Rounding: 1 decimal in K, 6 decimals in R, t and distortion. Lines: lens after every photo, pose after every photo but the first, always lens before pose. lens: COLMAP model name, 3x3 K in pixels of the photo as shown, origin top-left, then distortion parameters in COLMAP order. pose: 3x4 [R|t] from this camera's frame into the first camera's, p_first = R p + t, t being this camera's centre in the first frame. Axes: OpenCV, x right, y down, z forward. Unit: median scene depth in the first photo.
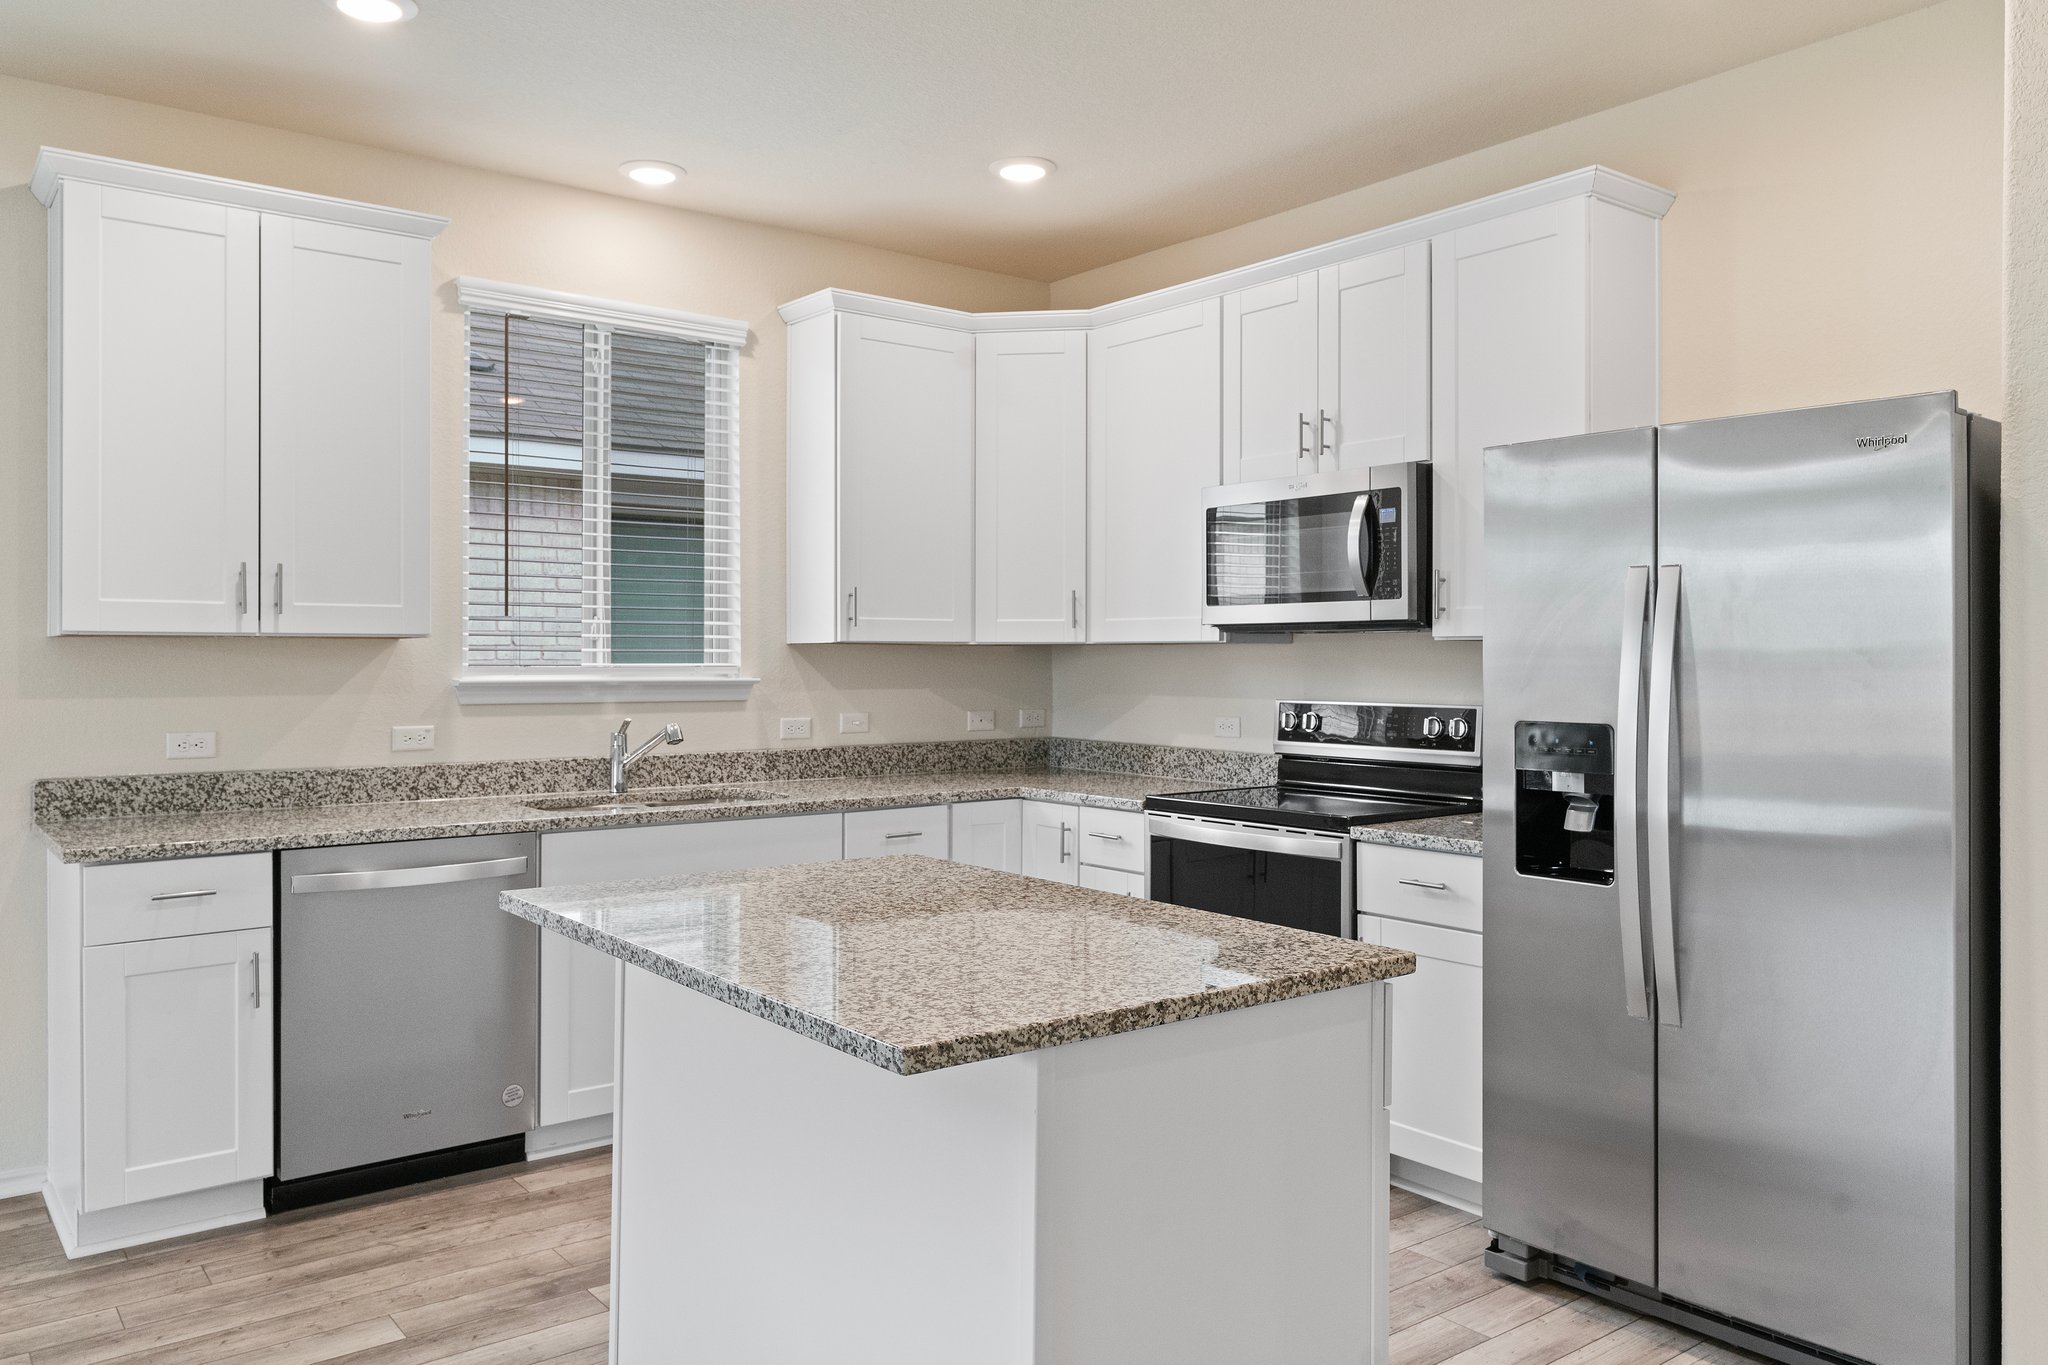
lens RADIAL K [[1482.7, 0, 1020.8], [0, 1482.7, 655.0], [0, 0, 1]] dist [0.003054, -0.002431]
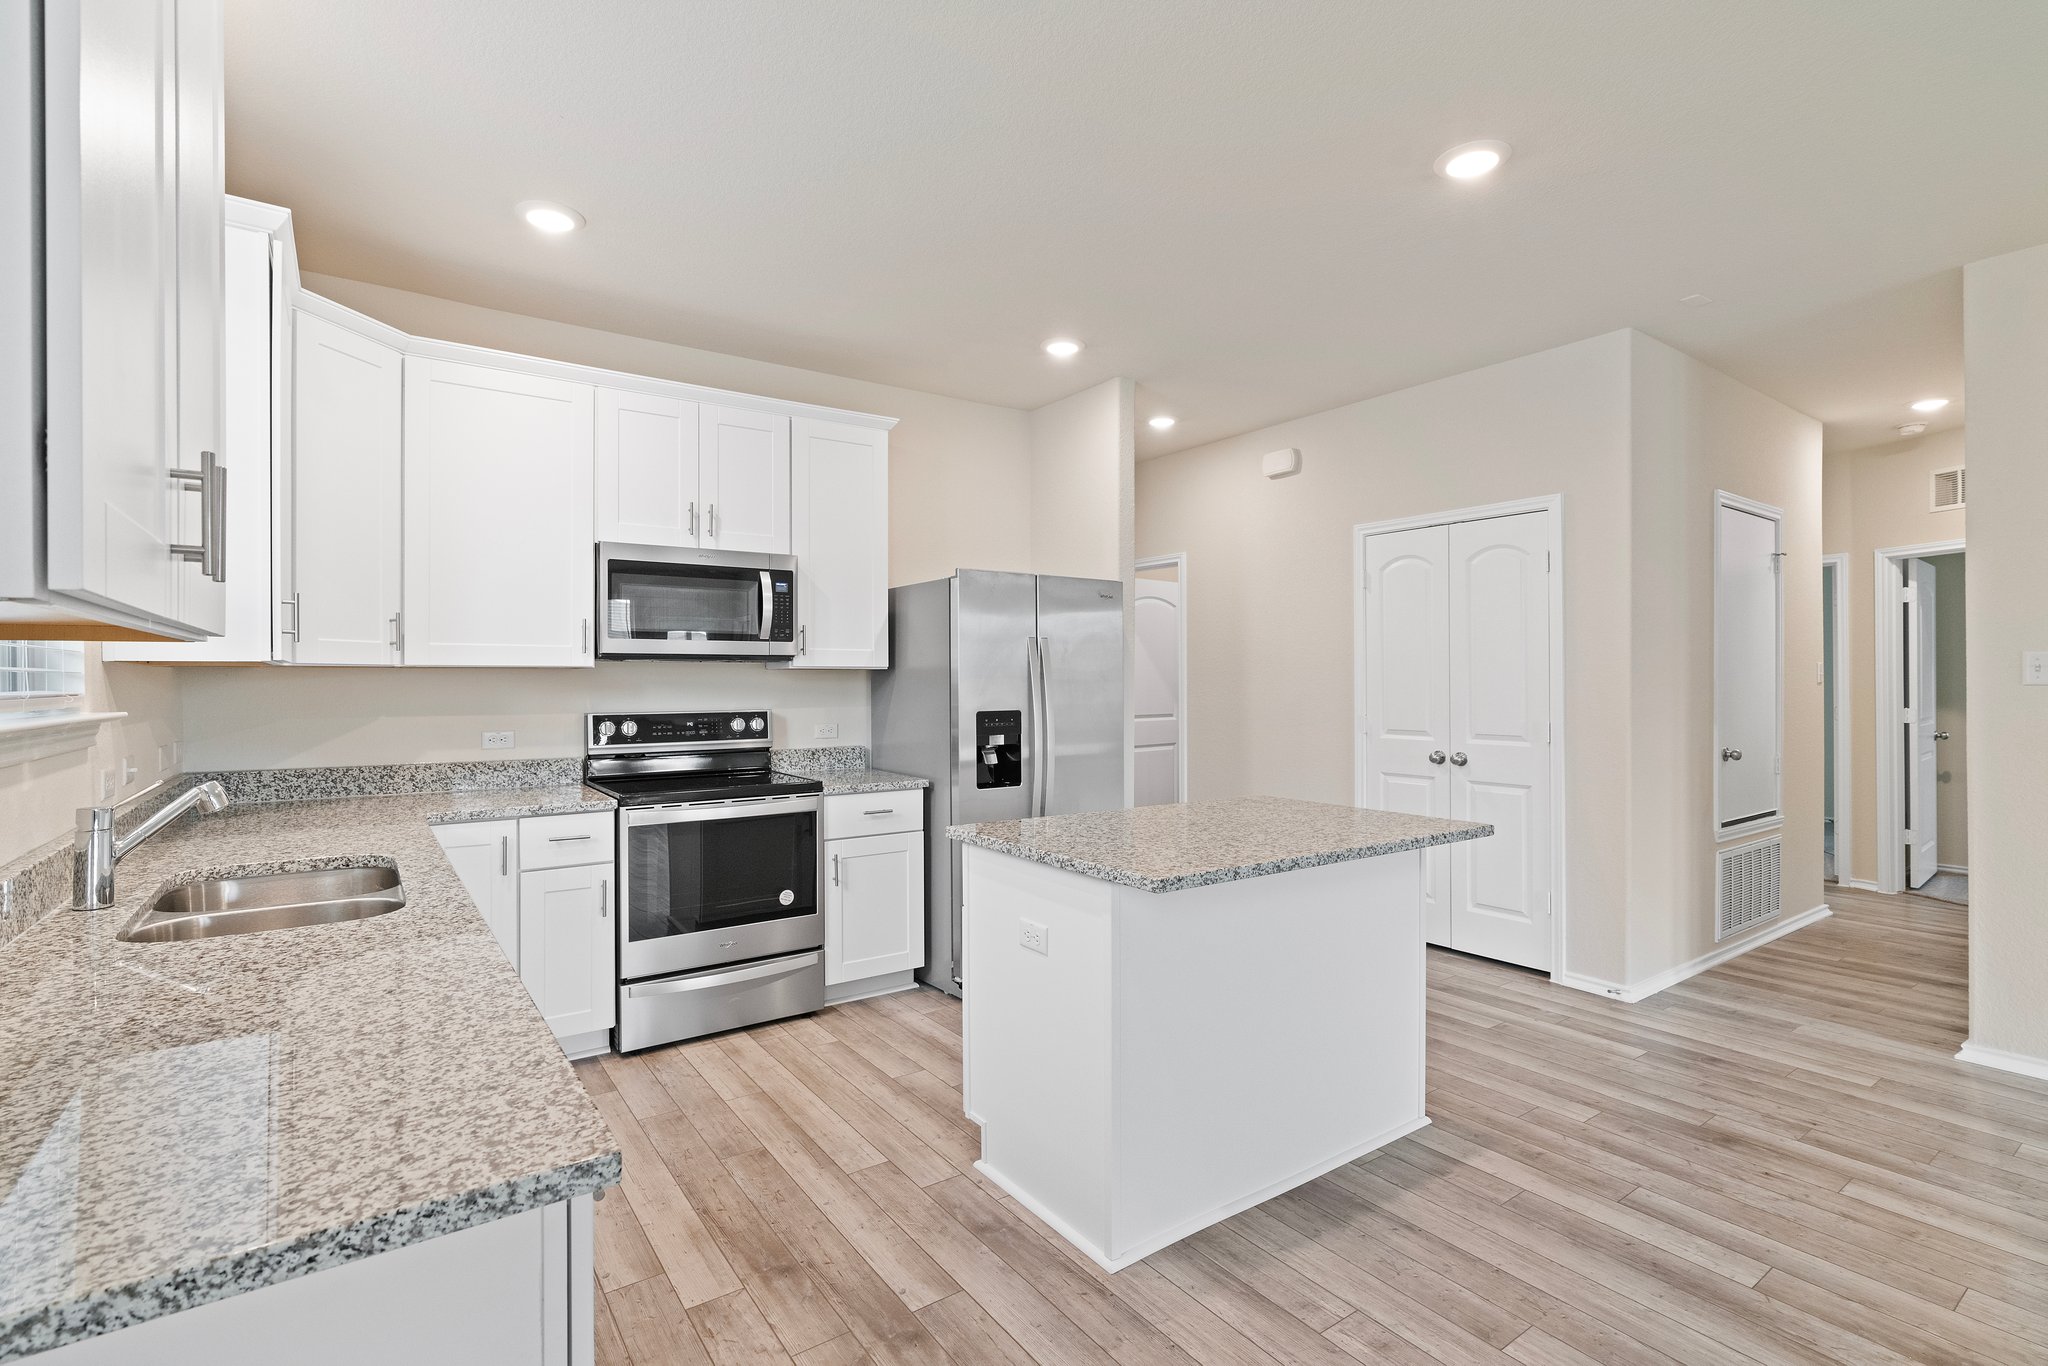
lens RADIAL K [[937.6, 0, 1018.7], [0, 937.6, 684.7], [0, 0, 1]] dist [-0.017290, 0.005368]
pose [[0.048423, -0.007174, 0.998801, -0.652061], [0.000590, 0.999974, 0.007154, 0.000331], [-0.998827, 0.000243, 0.048426, 0.641171]]
